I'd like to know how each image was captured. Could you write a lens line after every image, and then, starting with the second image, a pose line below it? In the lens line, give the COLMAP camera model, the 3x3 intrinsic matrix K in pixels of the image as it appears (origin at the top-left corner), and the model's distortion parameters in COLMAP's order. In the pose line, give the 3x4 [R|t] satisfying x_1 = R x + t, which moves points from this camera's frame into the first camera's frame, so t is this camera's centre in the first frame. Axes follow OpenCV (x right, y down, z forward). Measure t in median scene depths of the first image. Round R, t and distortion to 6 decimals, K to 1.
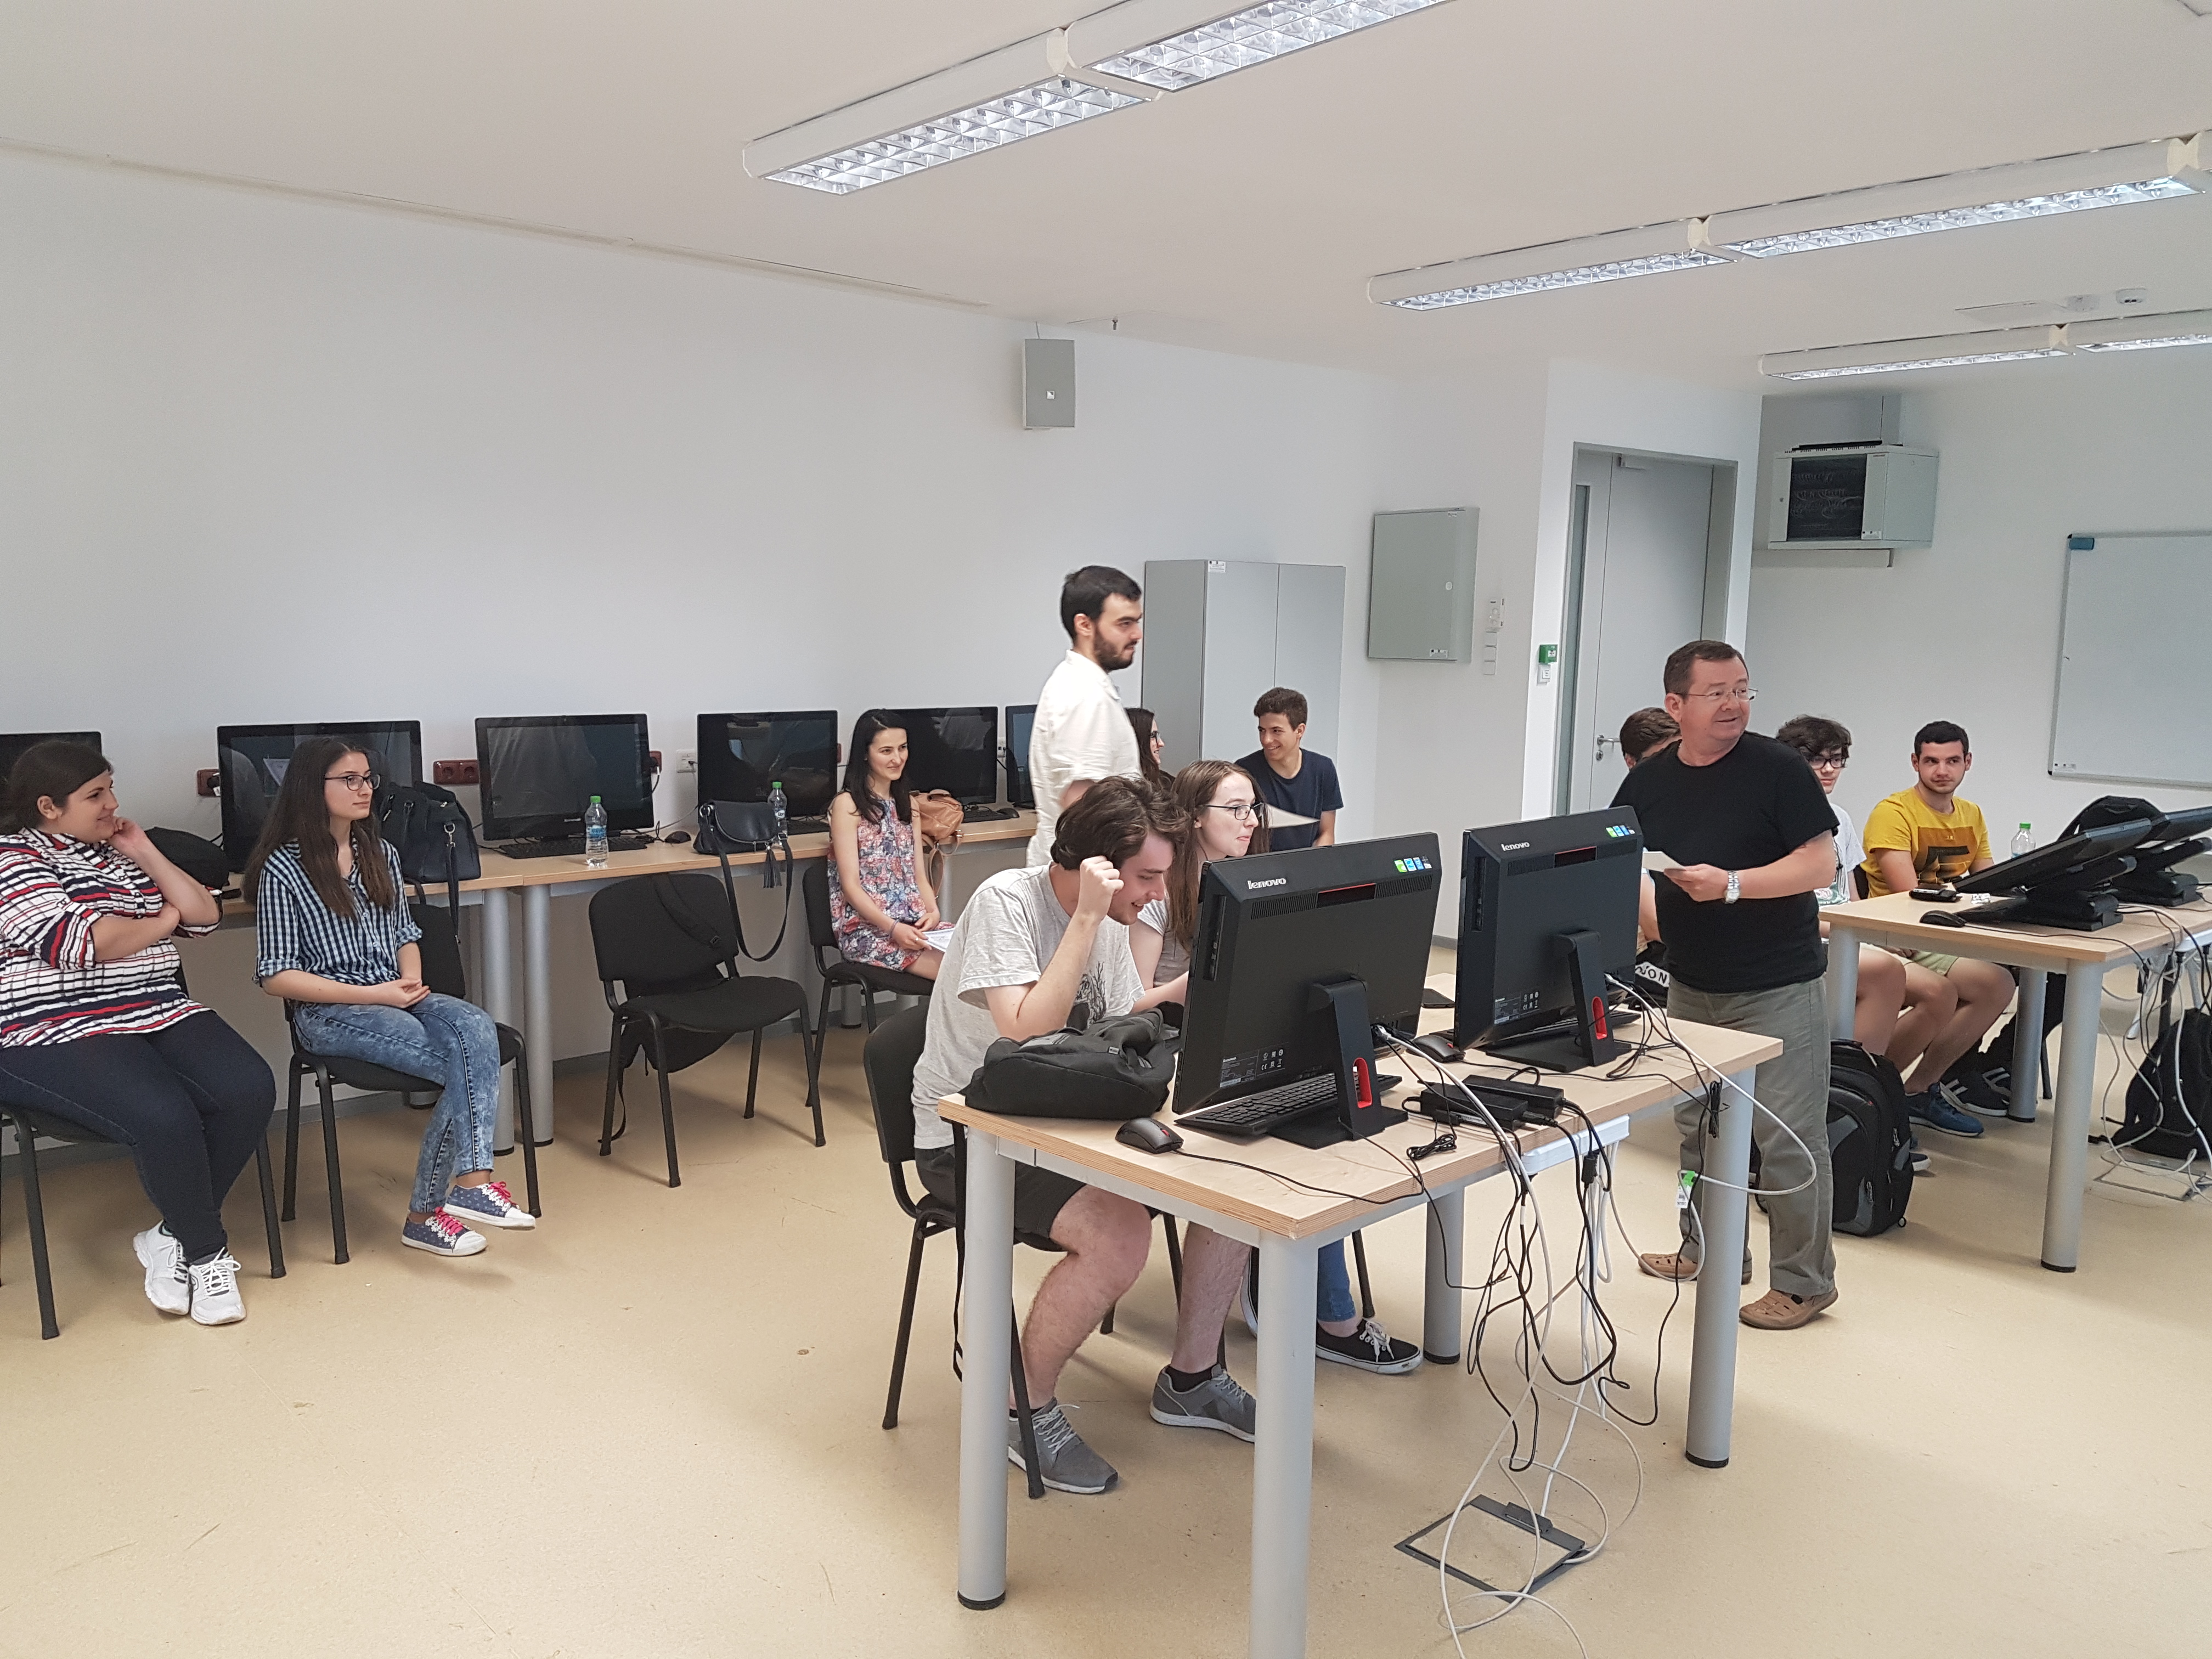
lens RADIAL K [[1686.8, 0, 1091.5], [0, 1686.8, 848.3], [0, 0, 1]] dist [0.190575, -0.274635]
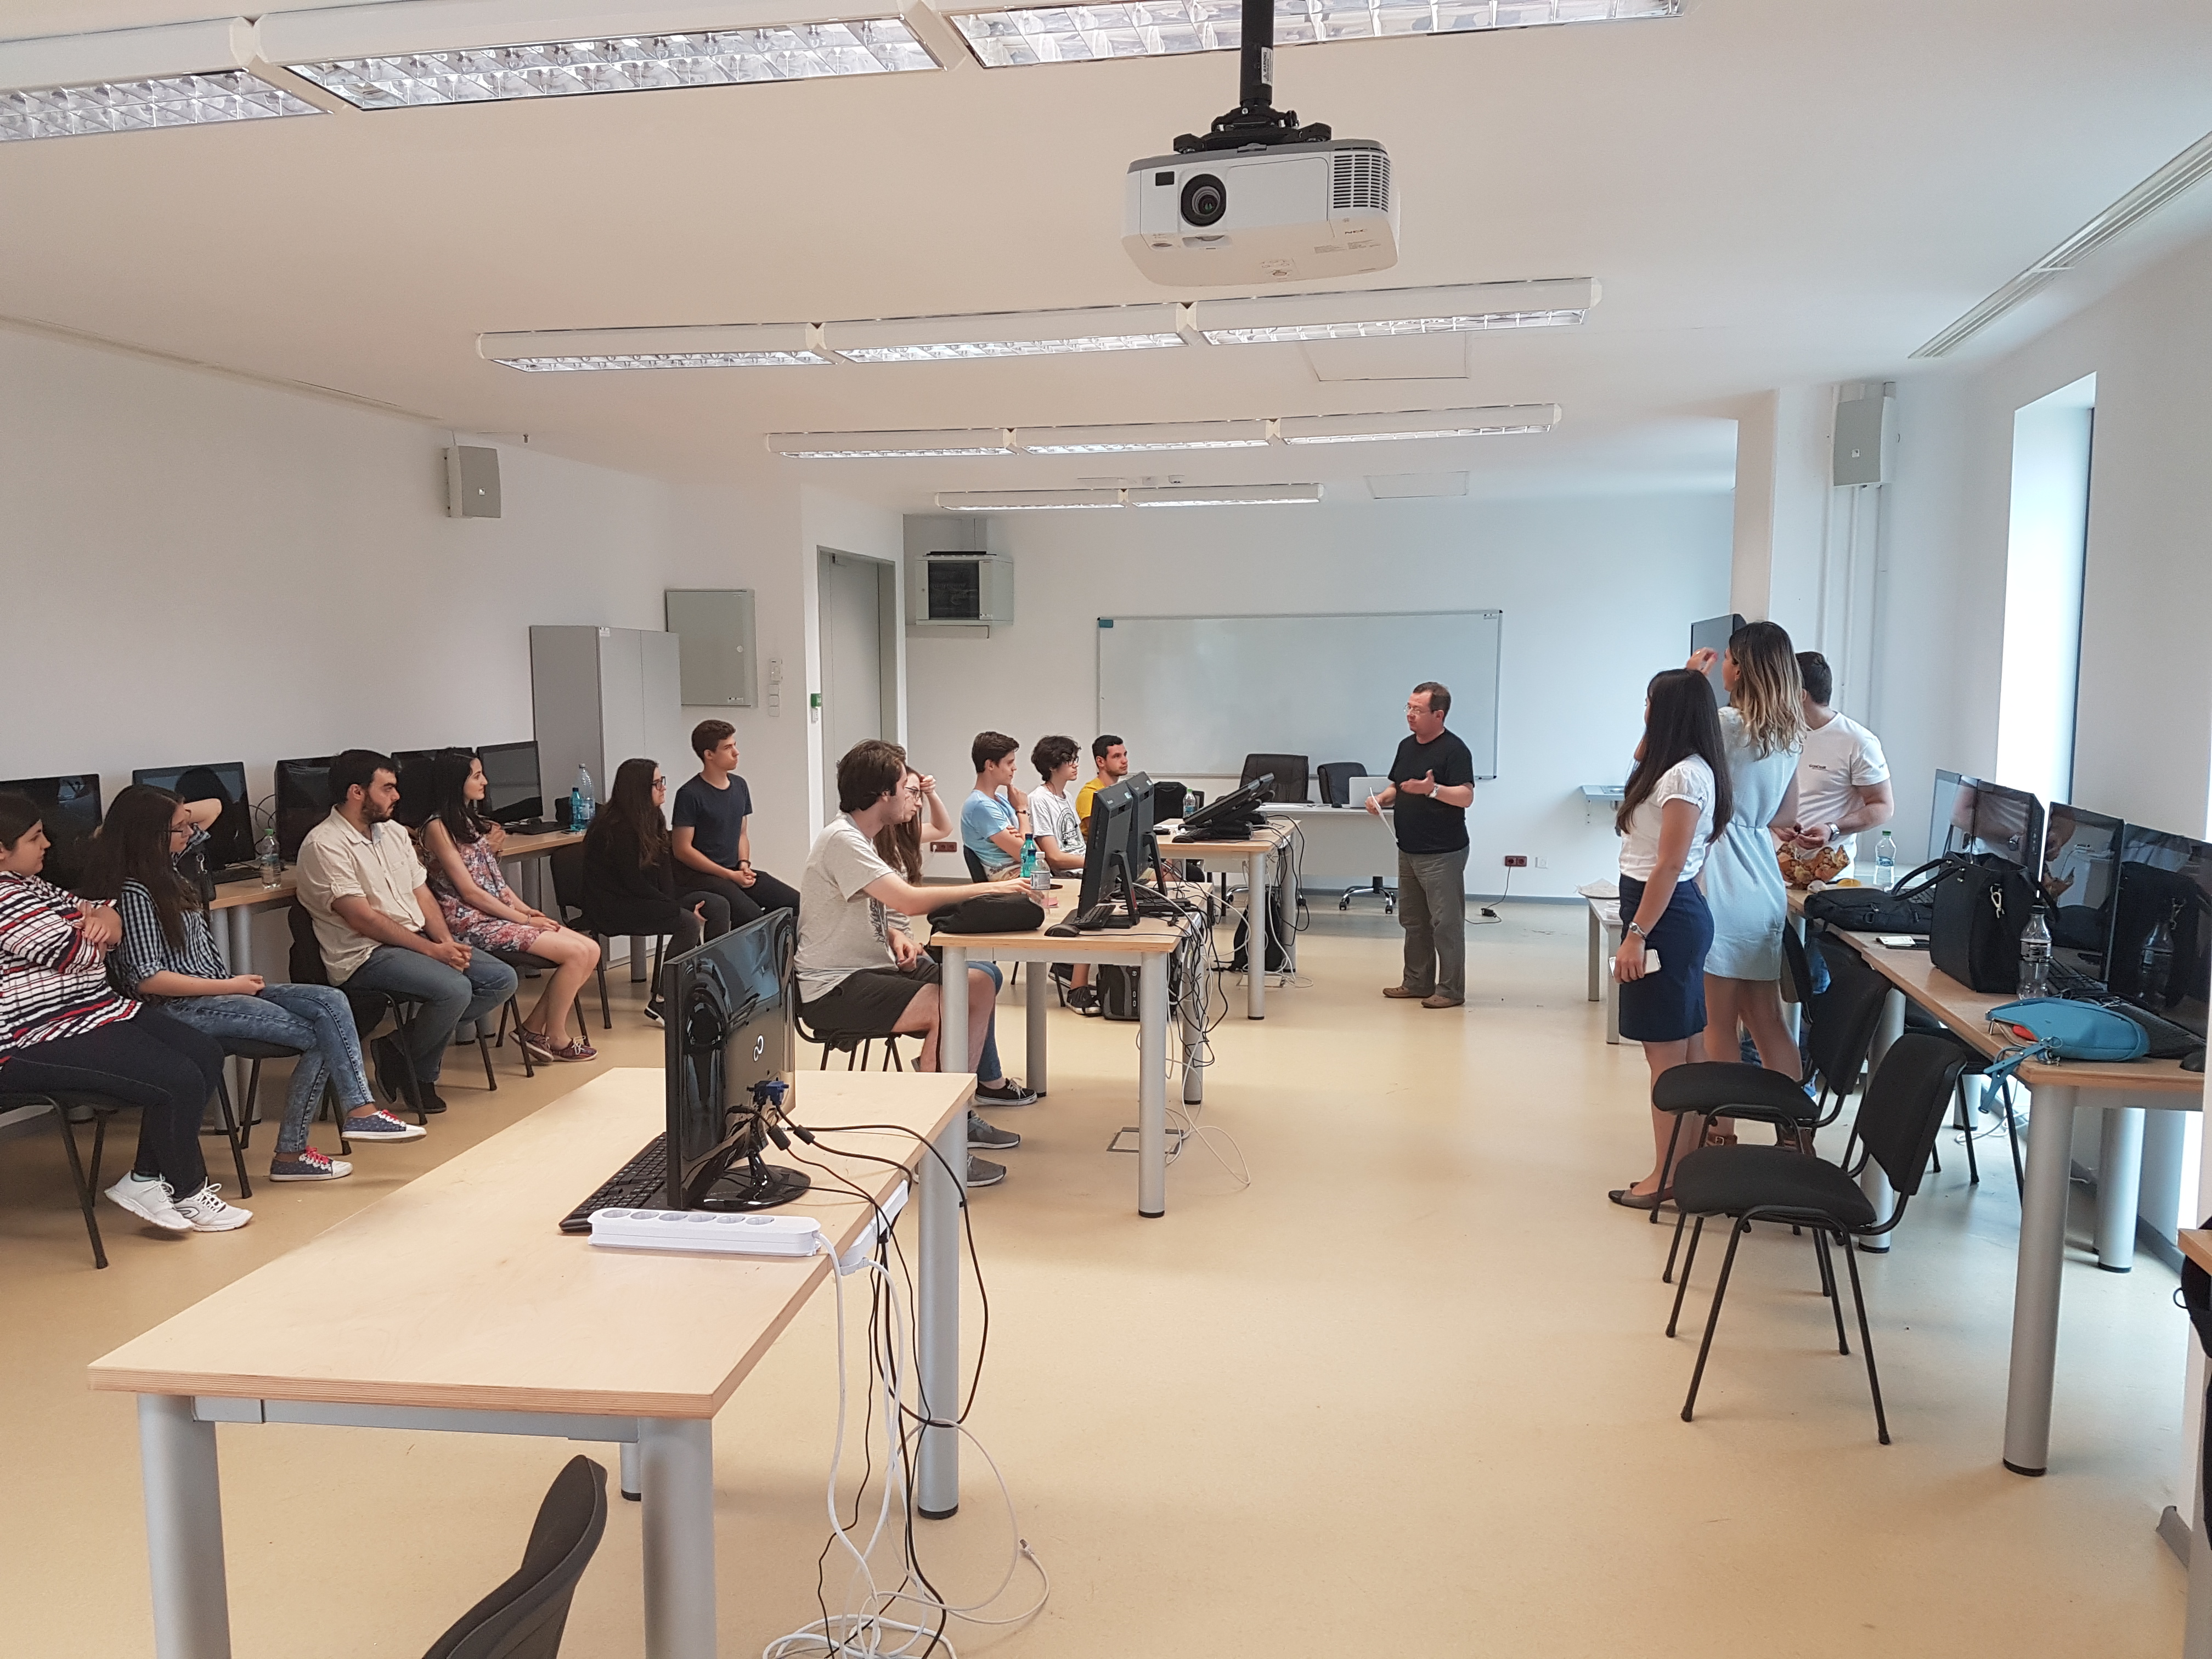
lens RADIAL K [[1670.4, 0, 1068.9], [0, 1670.4, 886.4], [0, 0, 1]] dist [0.223951, -0.362721]
pose [[0.813200, -0.087936, 0.575303, -0.625718], [0.091975, 0.995515, 0.022158, 0.040264], [-0.574671, 0.034895, 0.817640, -0.361227]]
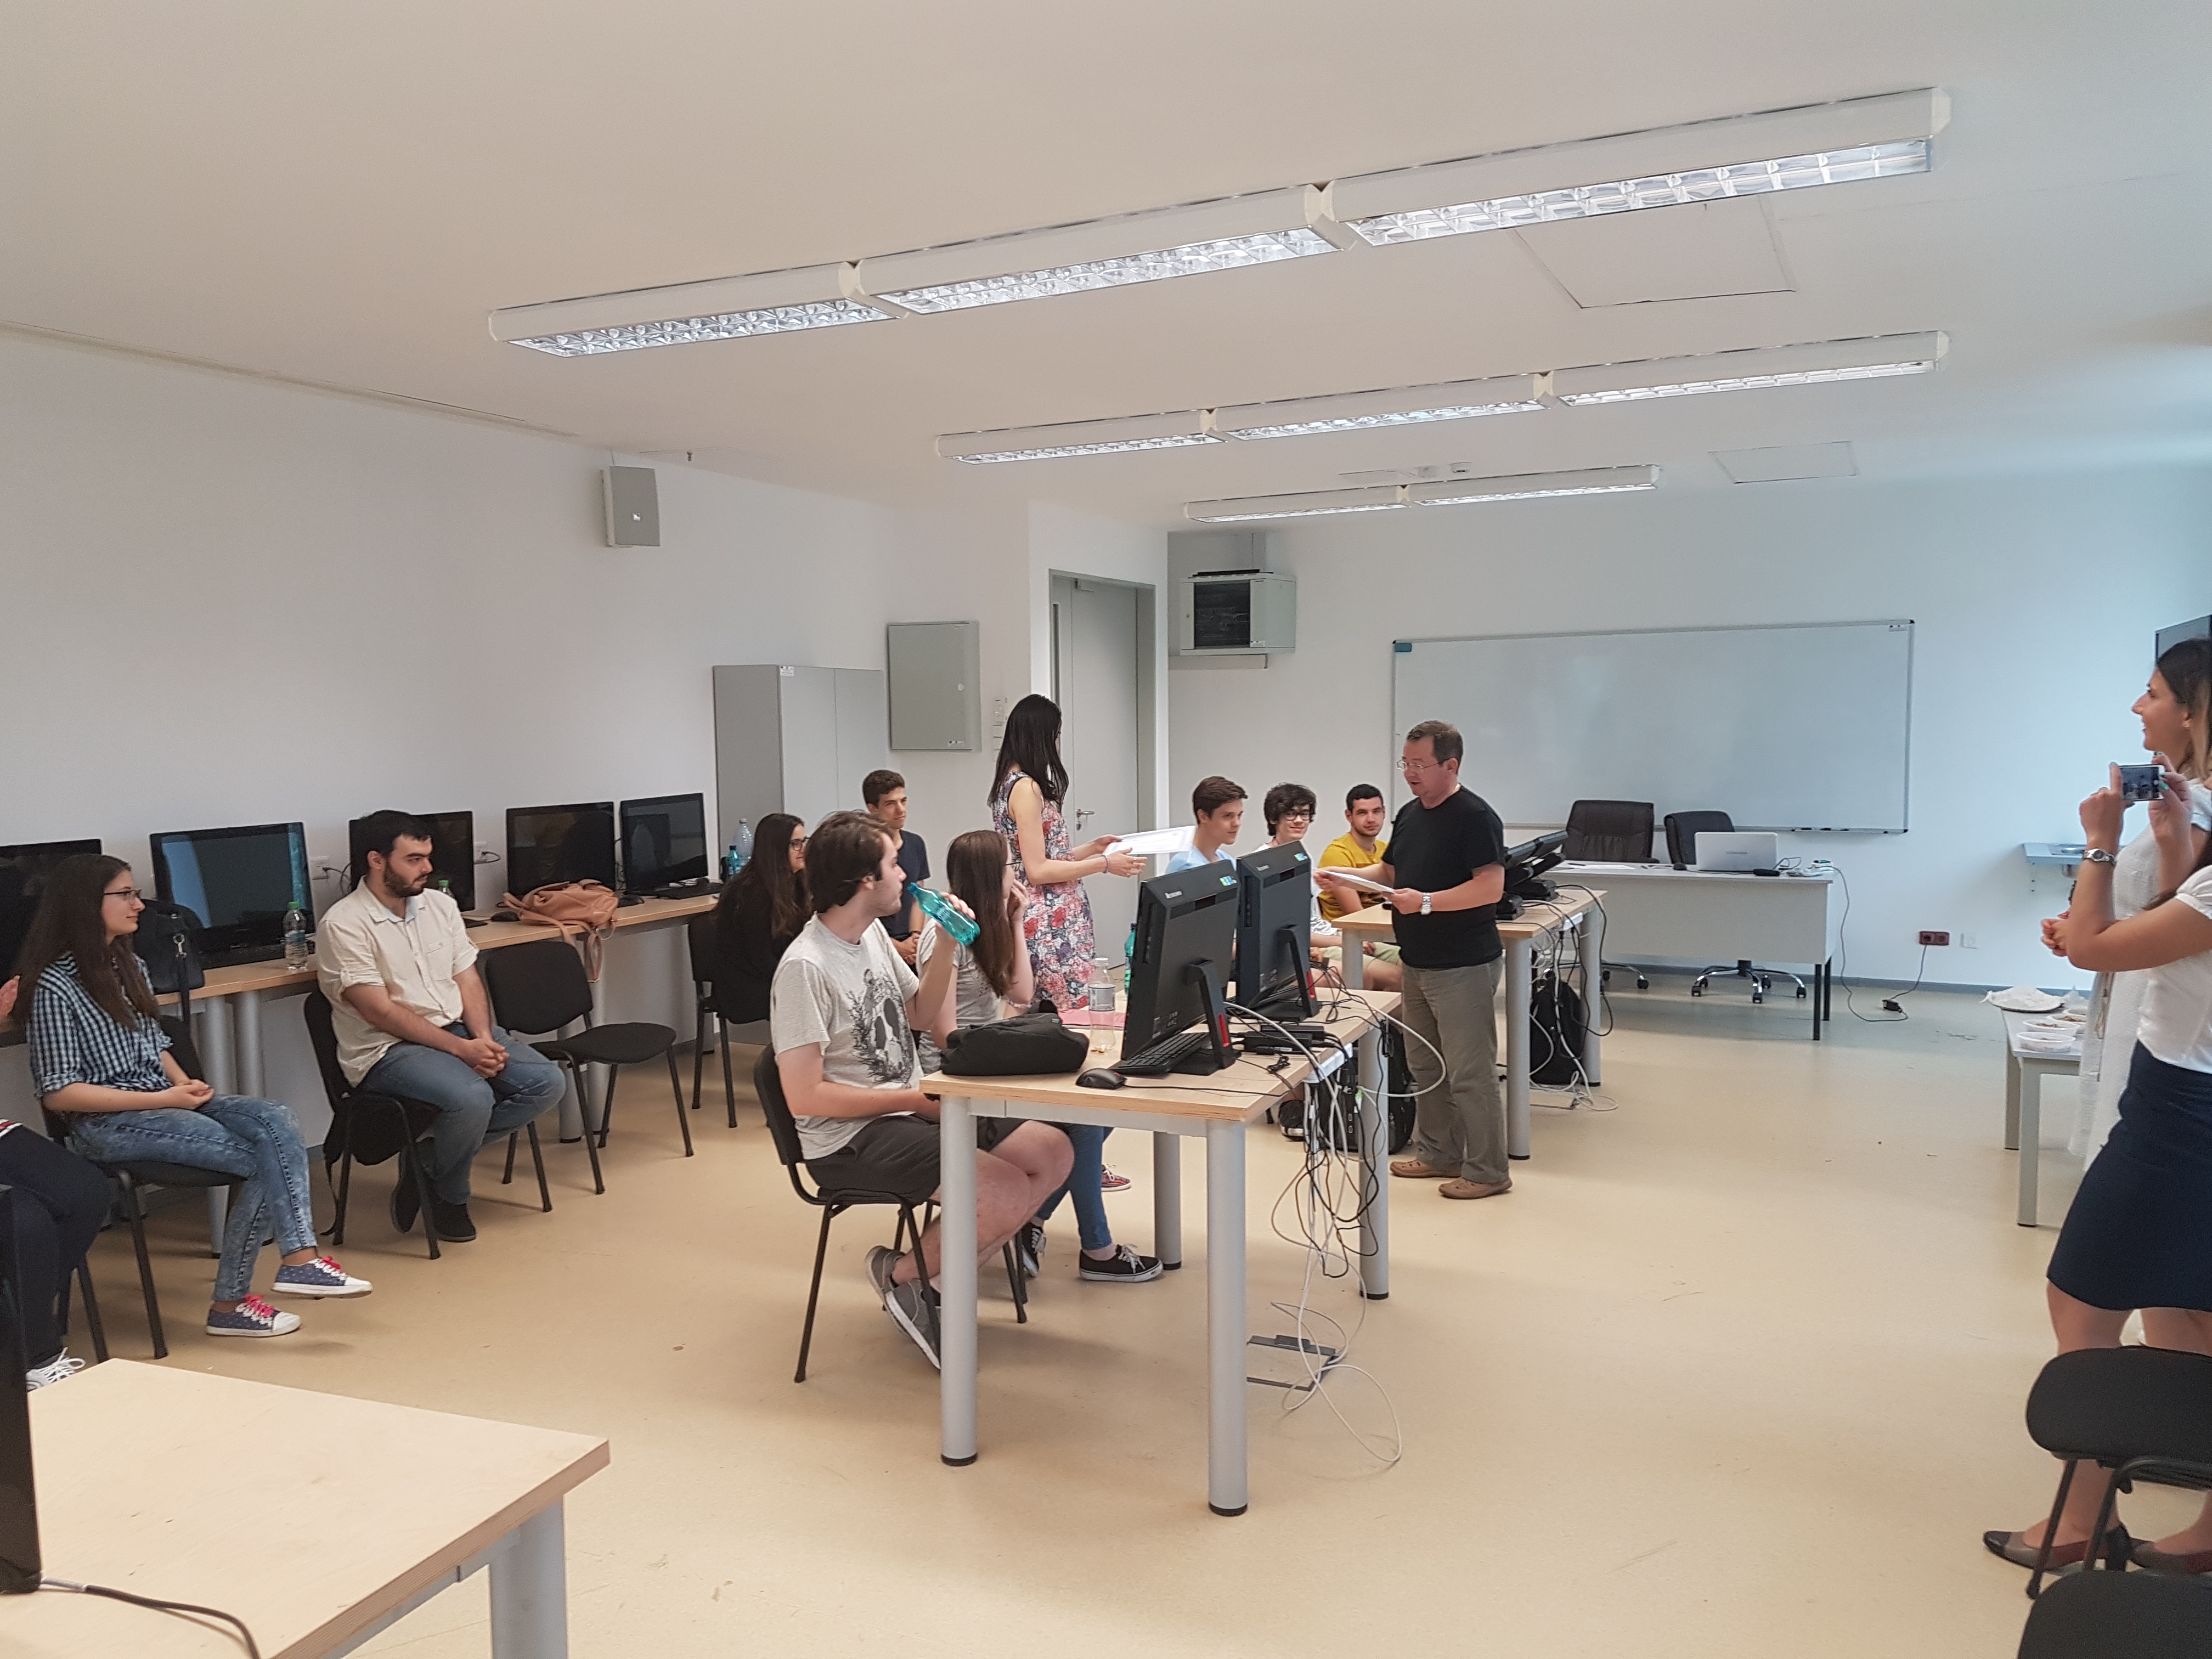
lens RADIAL K [[1670.4, 0, 1068.9], [0, 1670.4, 886.4], [0, 0, 1]] dist [0.223951, -0.362721]
pose [[0.926334, -0.064398, 0.371158, -0.284641], [0.076602, 0.996895, -0.018216, 0.017818], [-0.368832, 0.045306, 0.928391, -0.167583]]
